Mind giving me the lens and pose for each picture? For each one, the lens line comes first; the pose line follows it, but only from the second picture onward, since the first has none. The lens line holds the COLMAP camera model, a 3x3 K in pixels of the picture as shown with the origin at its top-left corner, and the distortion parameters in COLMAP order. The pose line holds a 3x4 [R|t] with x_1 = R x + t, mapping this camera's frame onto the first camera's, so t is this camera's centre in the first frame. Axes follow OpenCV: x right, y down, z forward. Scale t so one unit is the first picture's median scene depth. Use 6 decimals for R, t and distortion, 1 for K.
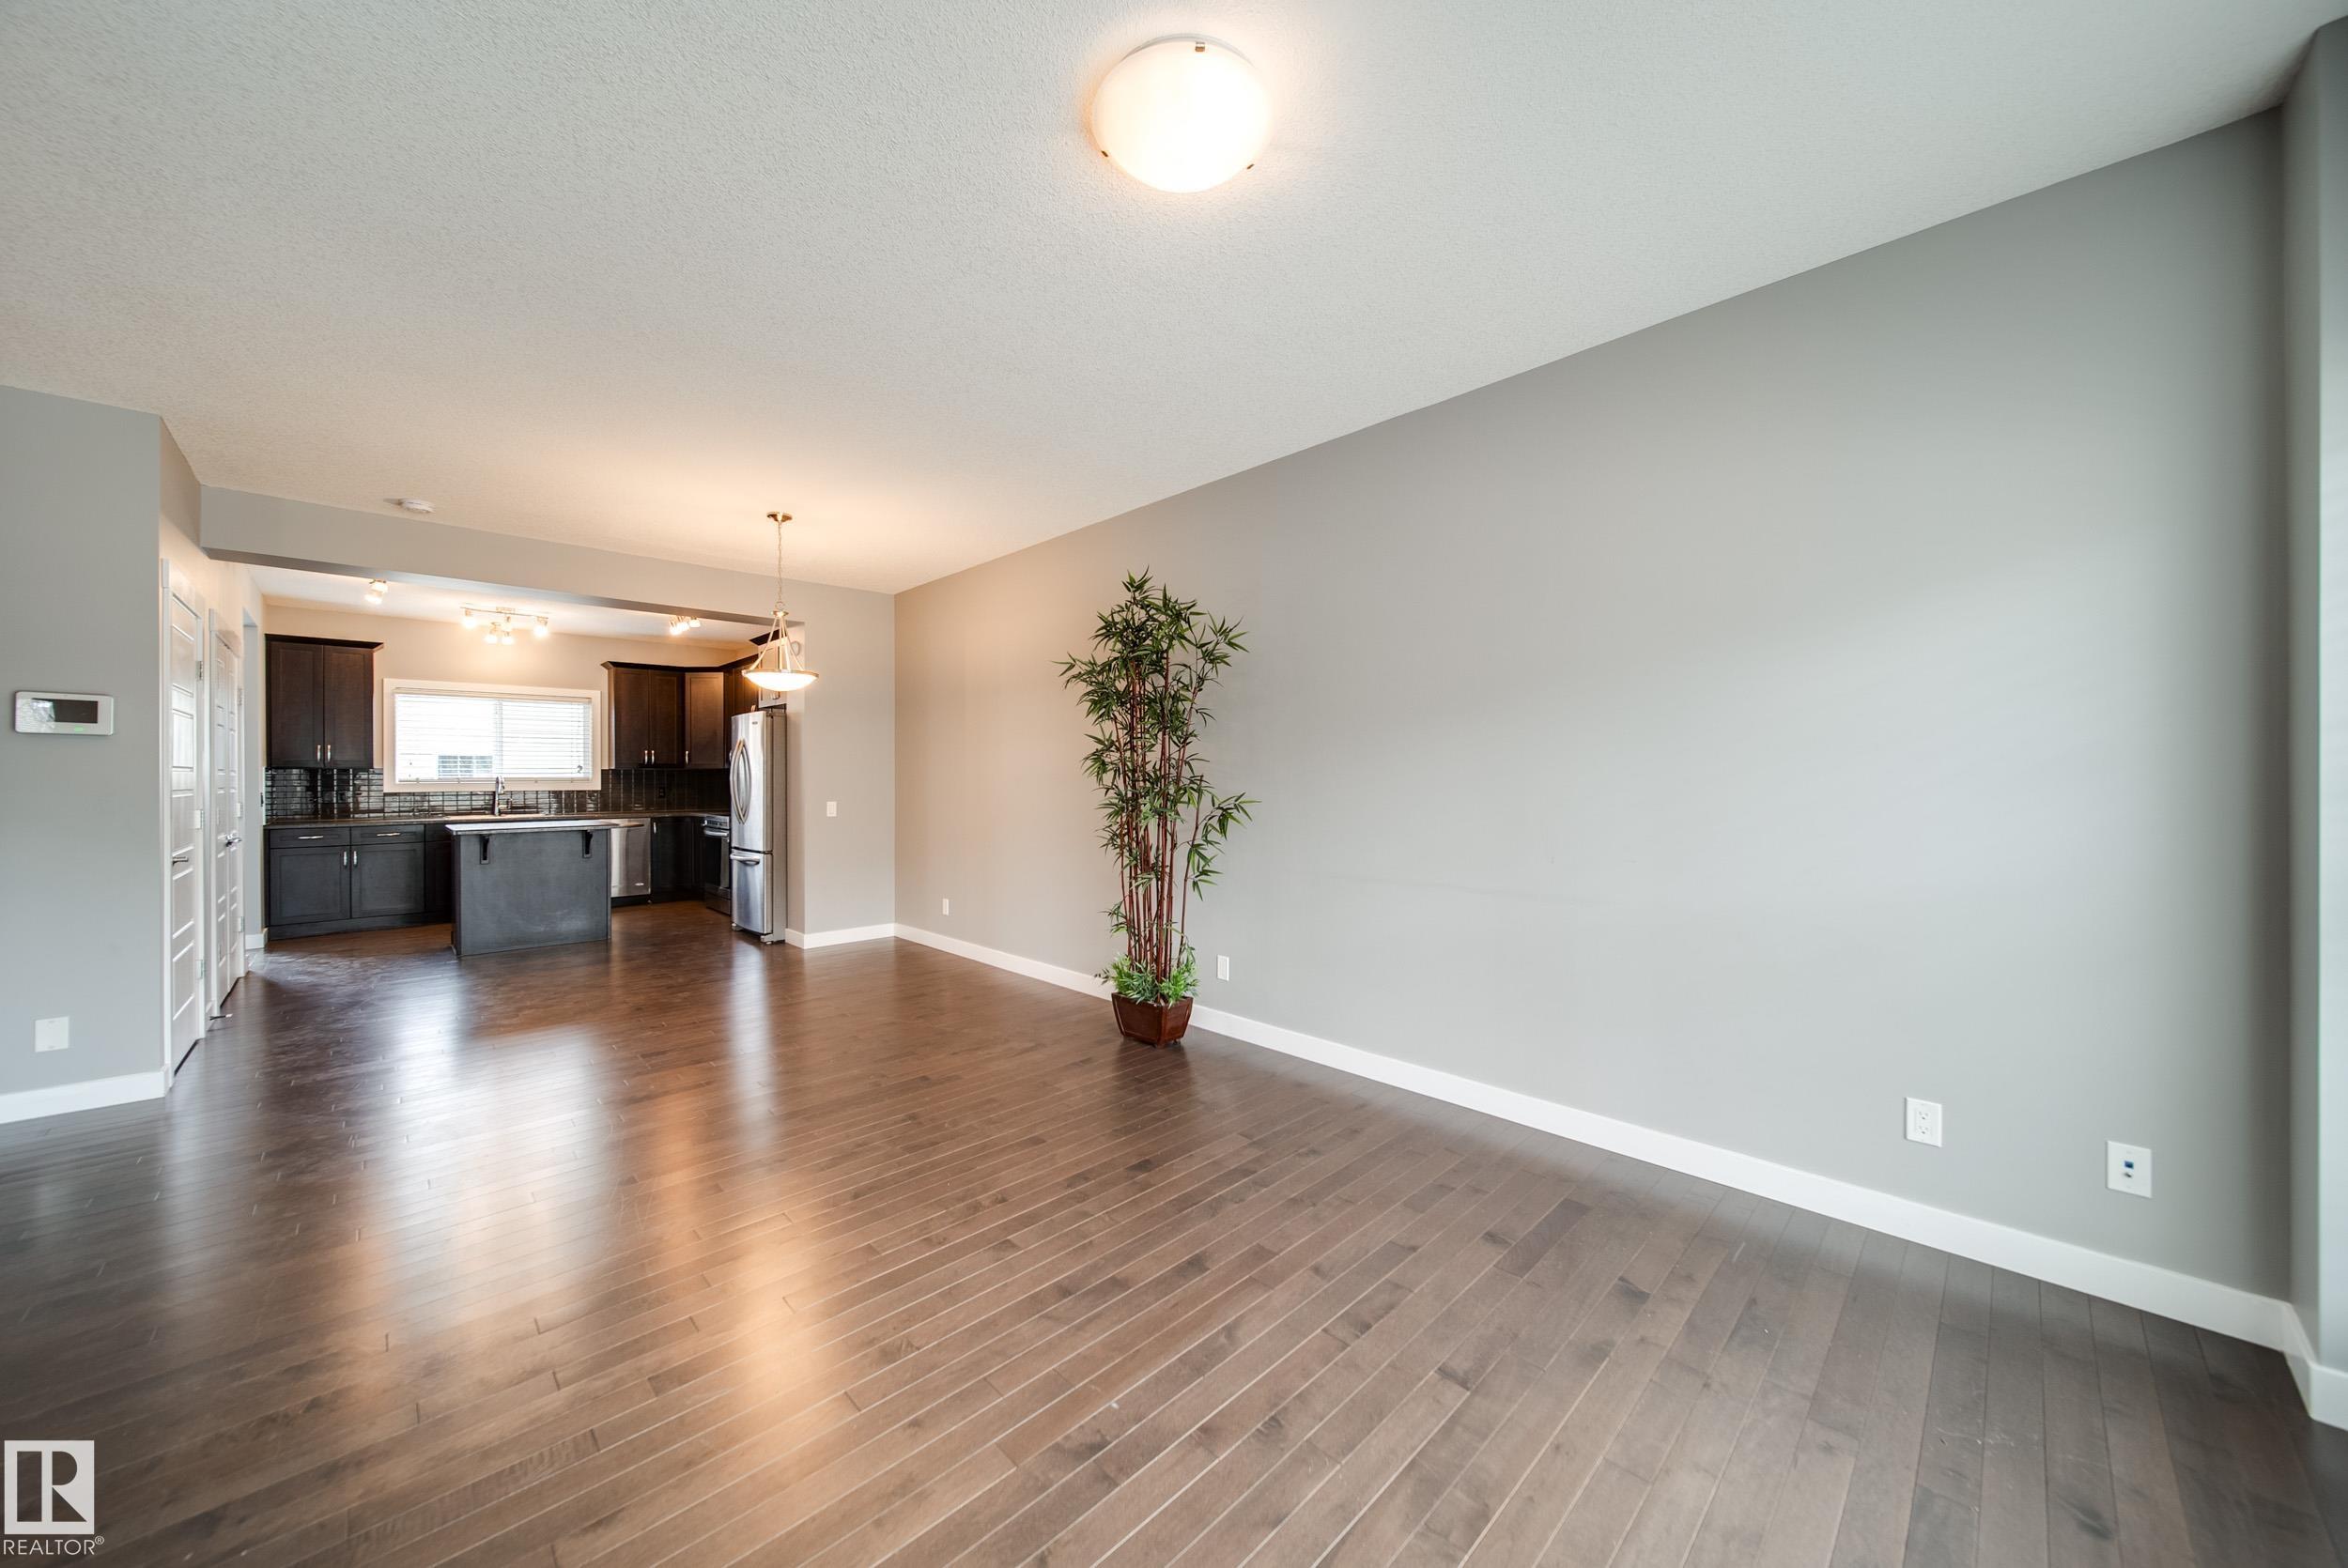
lens RADIAL K [[824.9, 0, 1175.1], [0, 824.9, 777.1], [0, 0, 1]] dist [-0.001280, -0.000188]
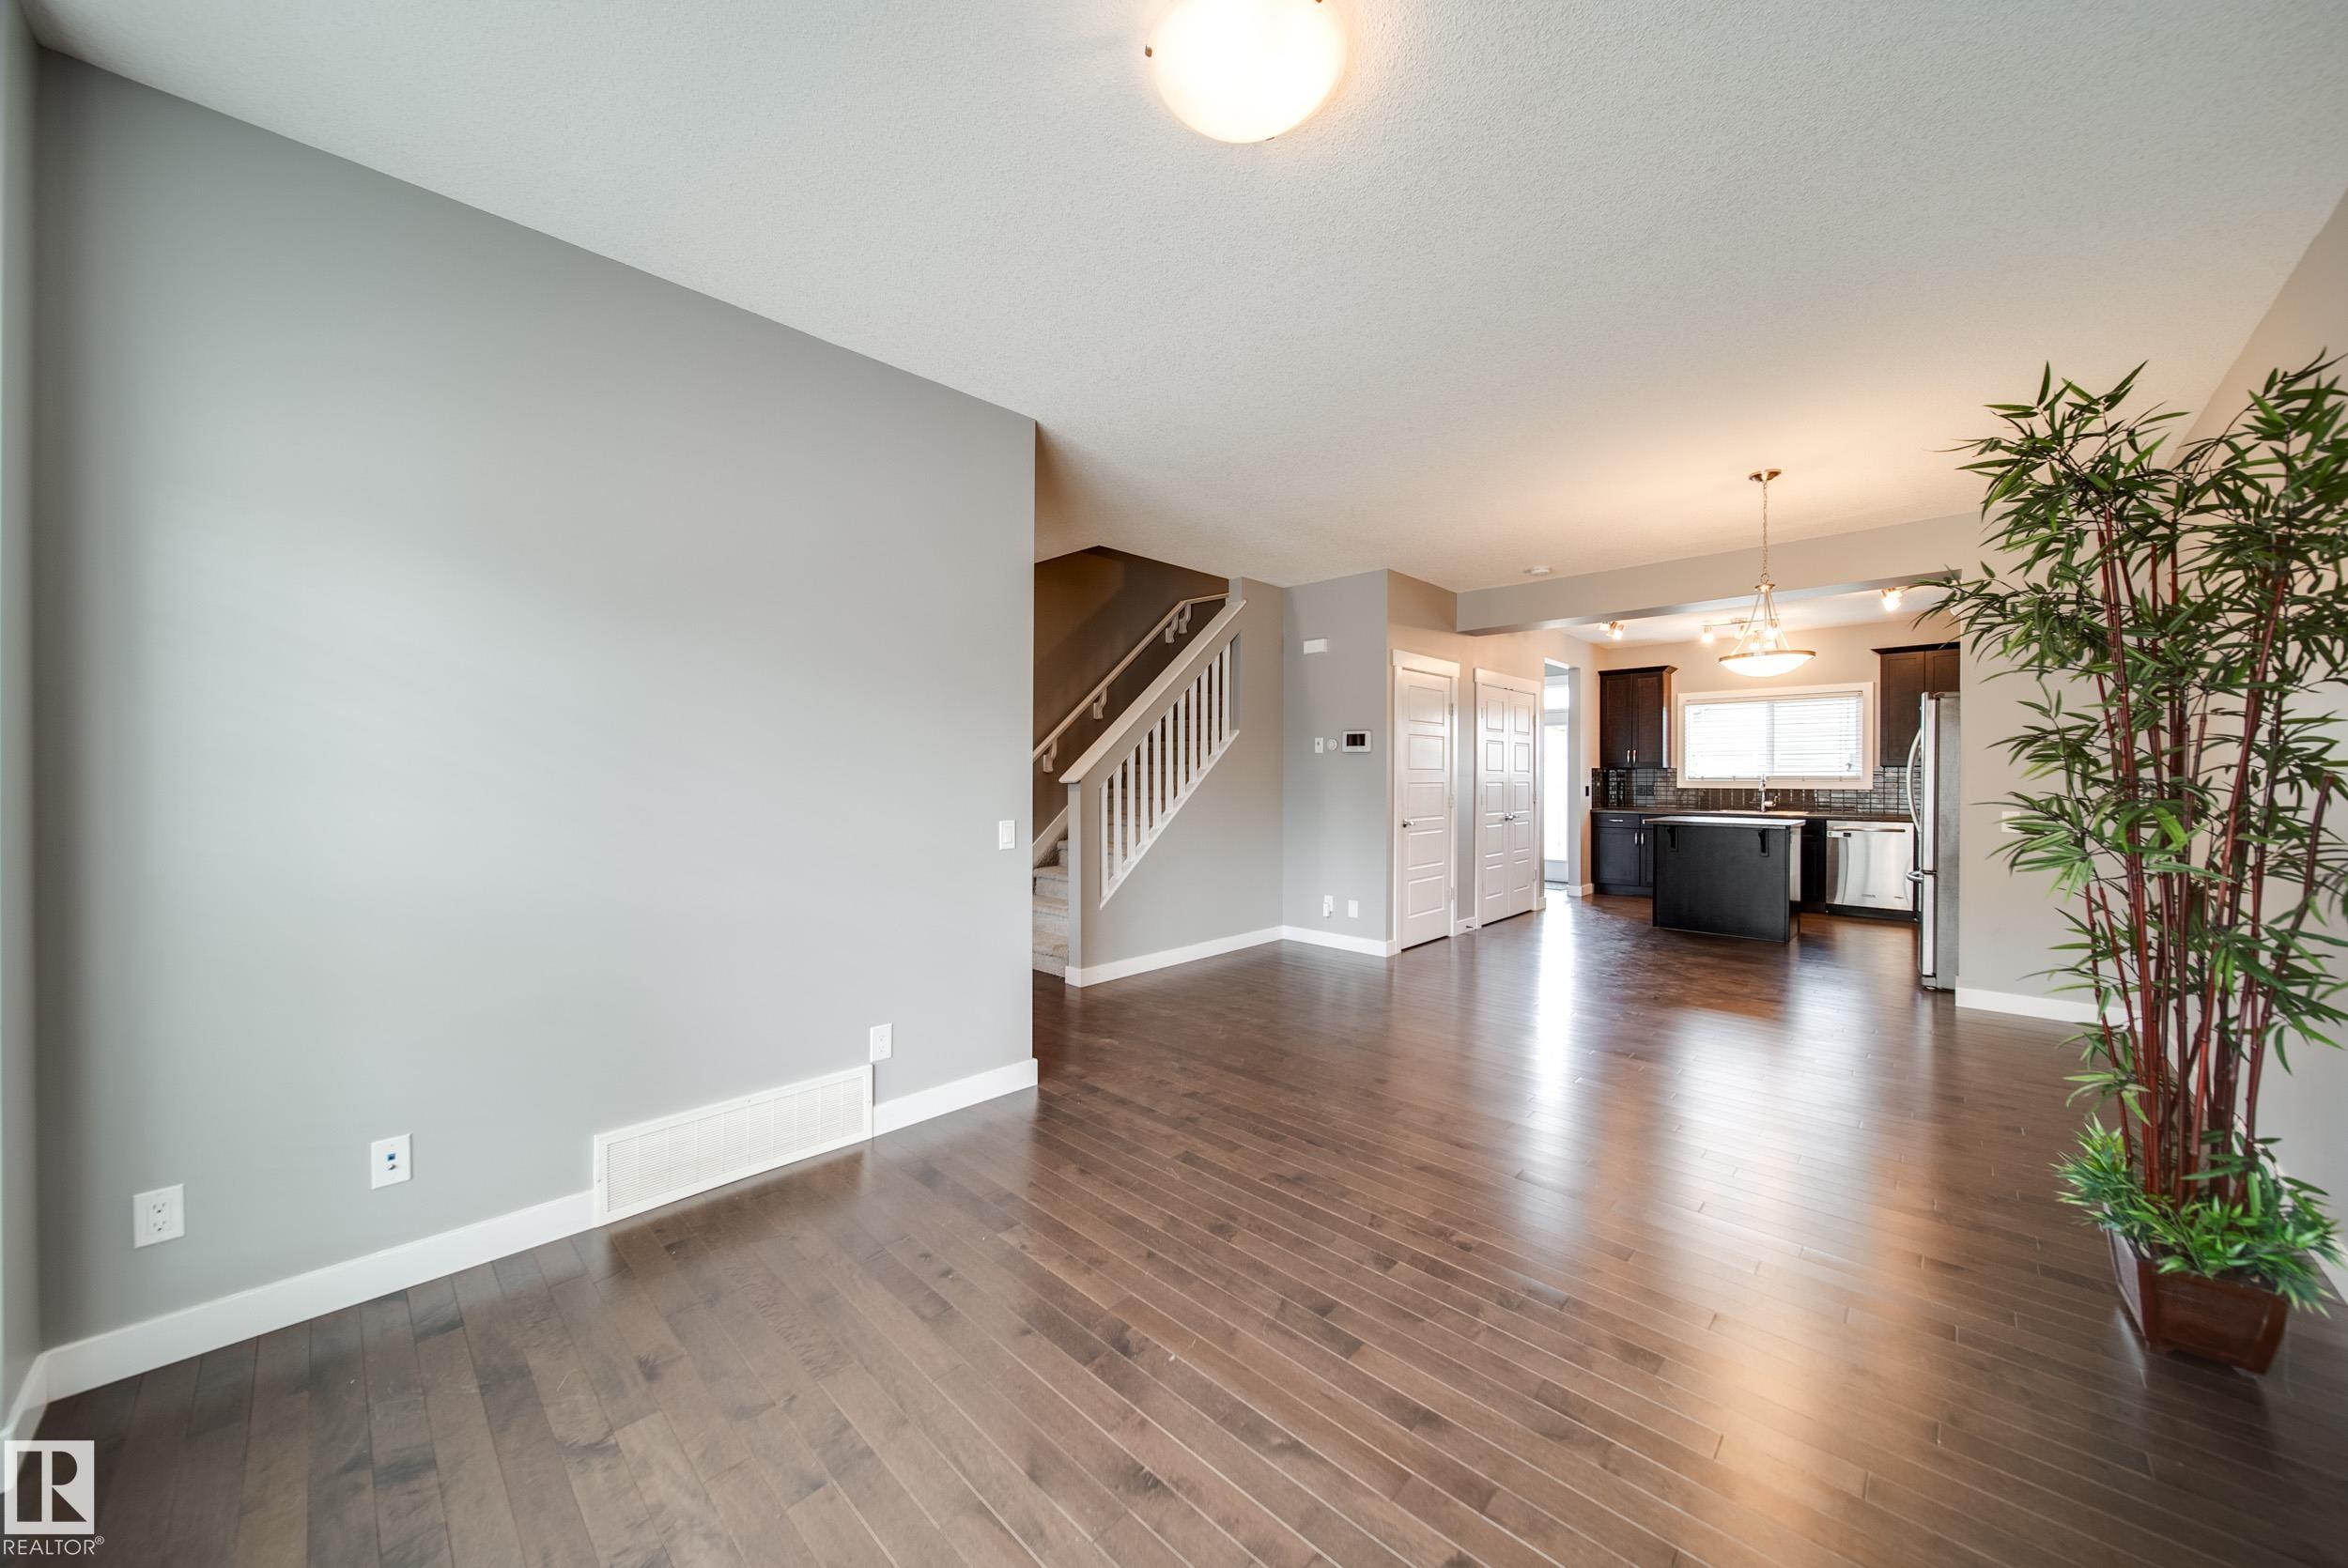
lens RADIAL K [[824.9, 0, 1175.1], [0, 824.9, 777.1], [0, 0, 1]] dist [-0.001280, -0.000188]
pose [[0.028633, 0.005207, -0.999576, 0.250009], [-0.002700, 0.999983, 0.005132, -0.001558], [0.999586, 0.002552, 0.028647, 0.241510]]
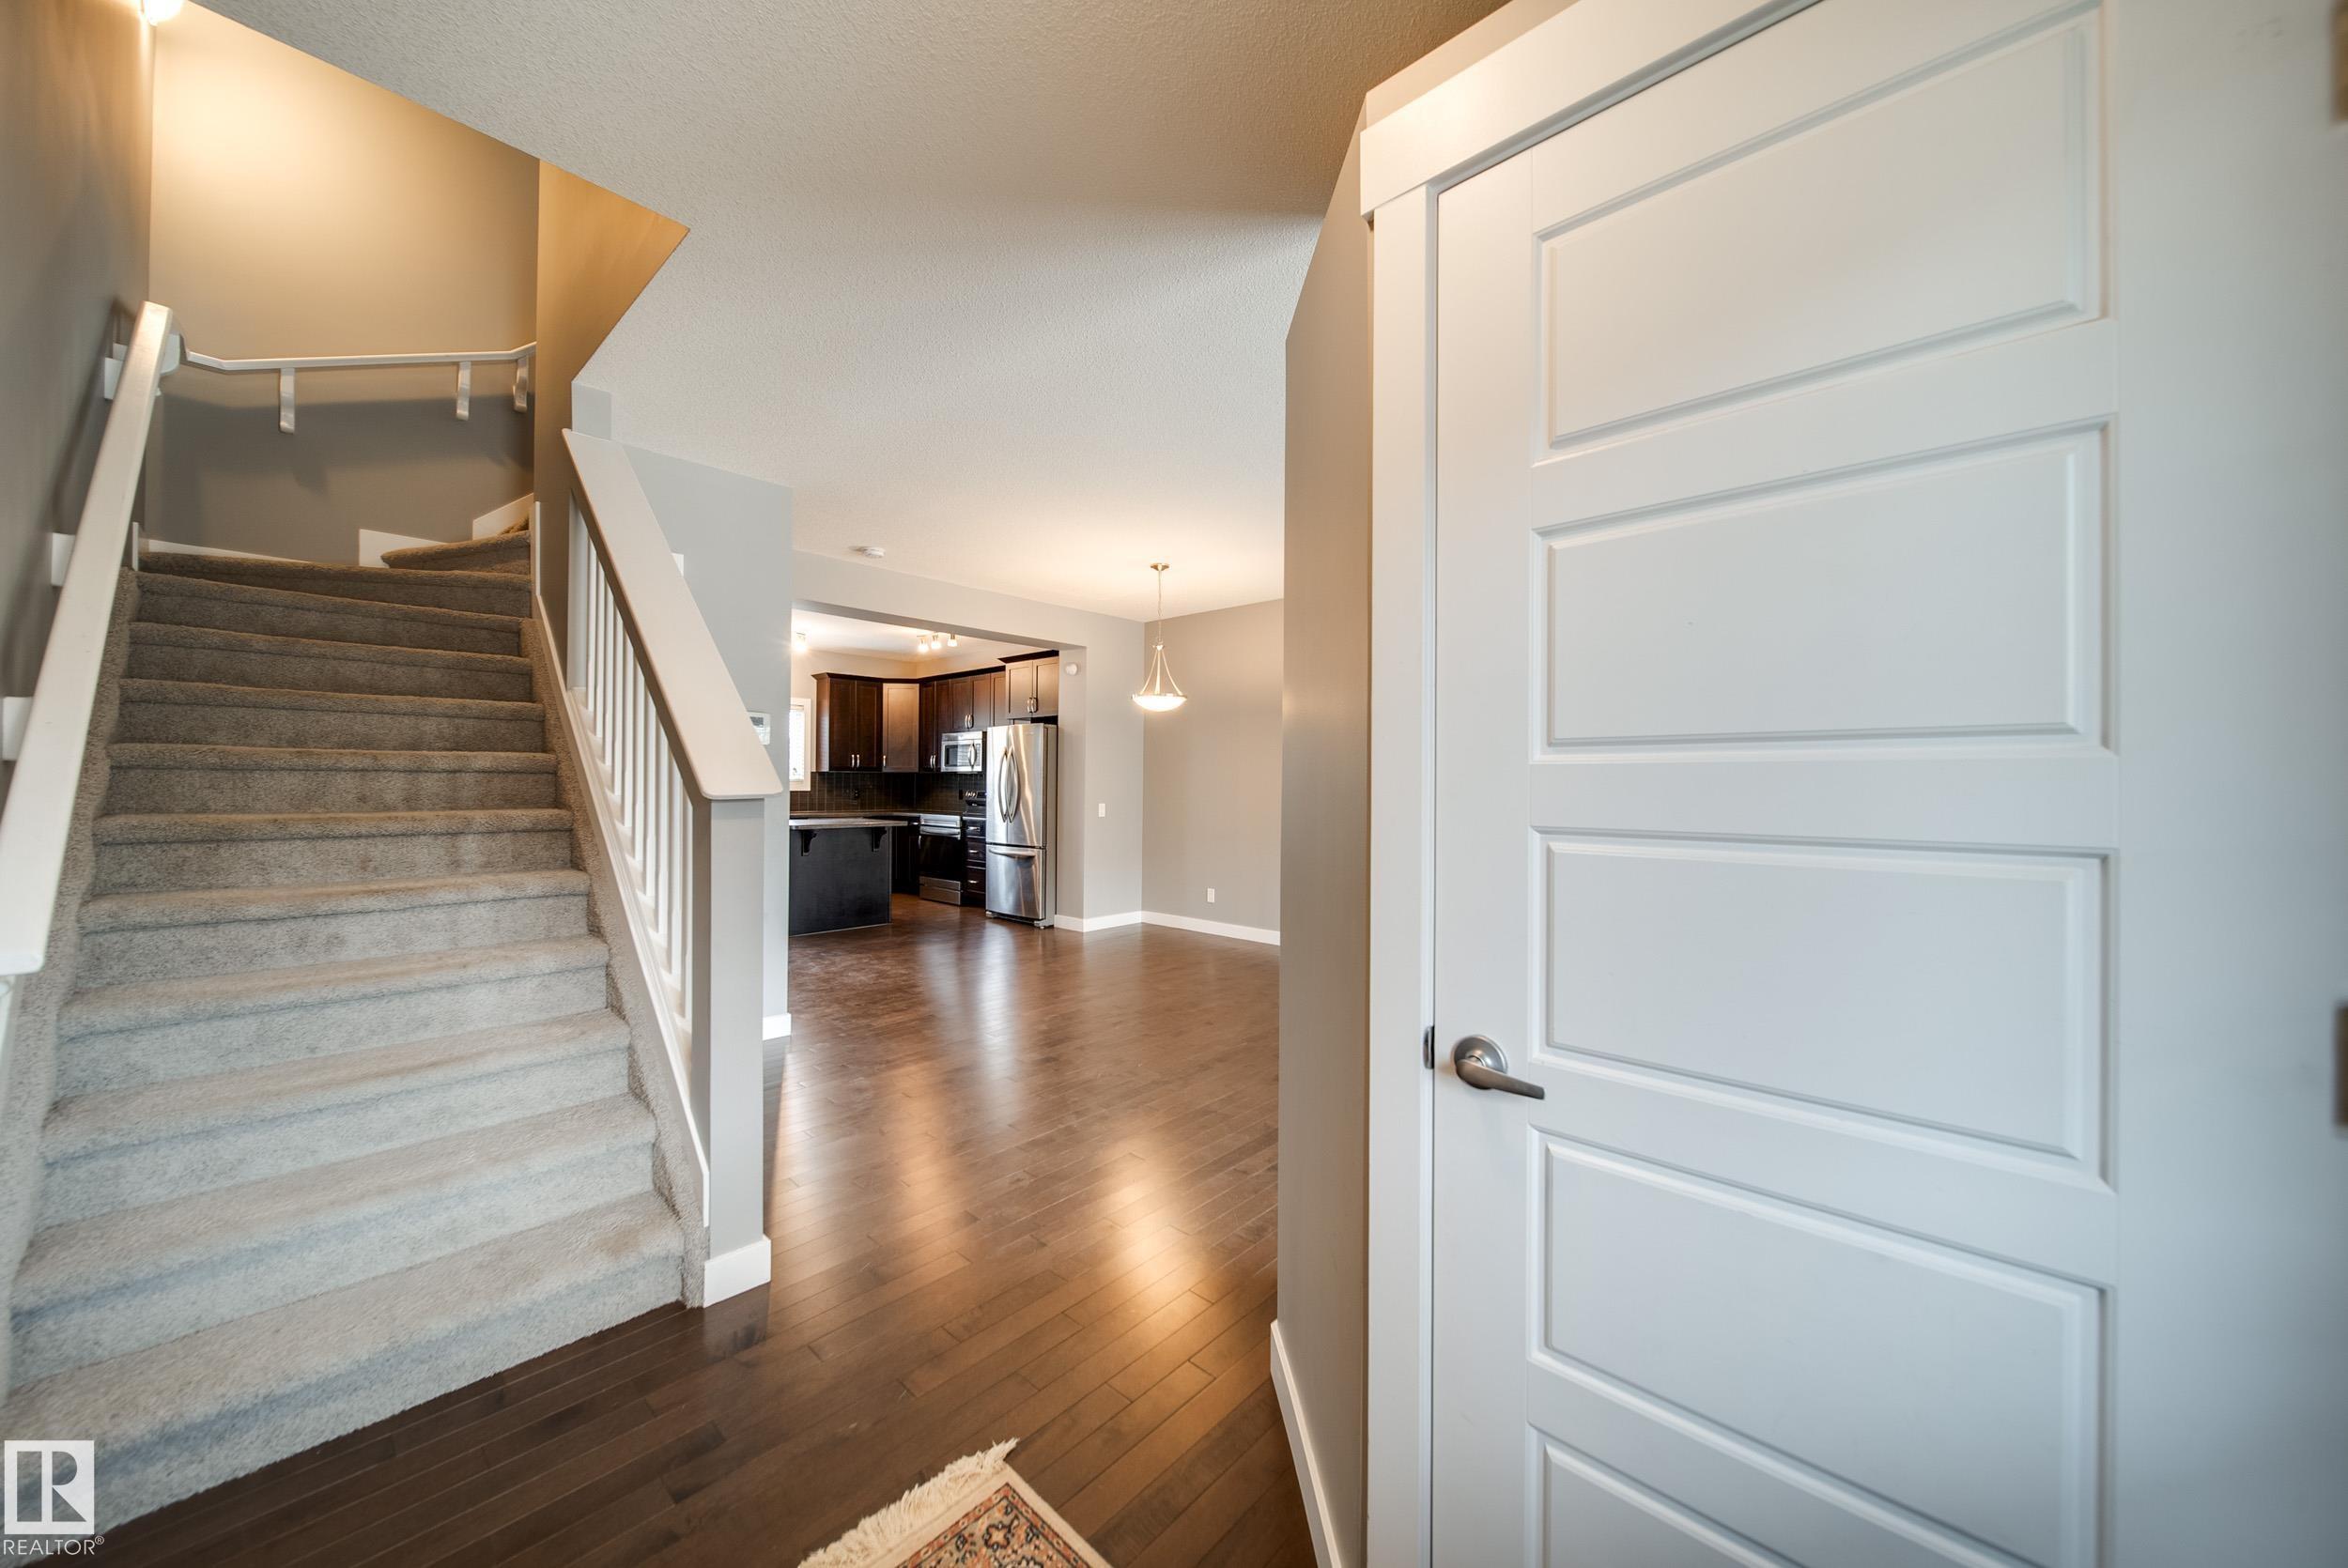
lens RADIAL K [[824.9, 0, 1175.1], [0, 824.9, 777.1], [0, 0, 1]] dist [-0.001280, -0.000188]
pose [[0.998482, 0.011568, 0.053851, -0.343363], [-0.011196, 0.999911, -0.007205, 0.000093], [-0.053930, 0.006591, 0.998523, -0.135809]]
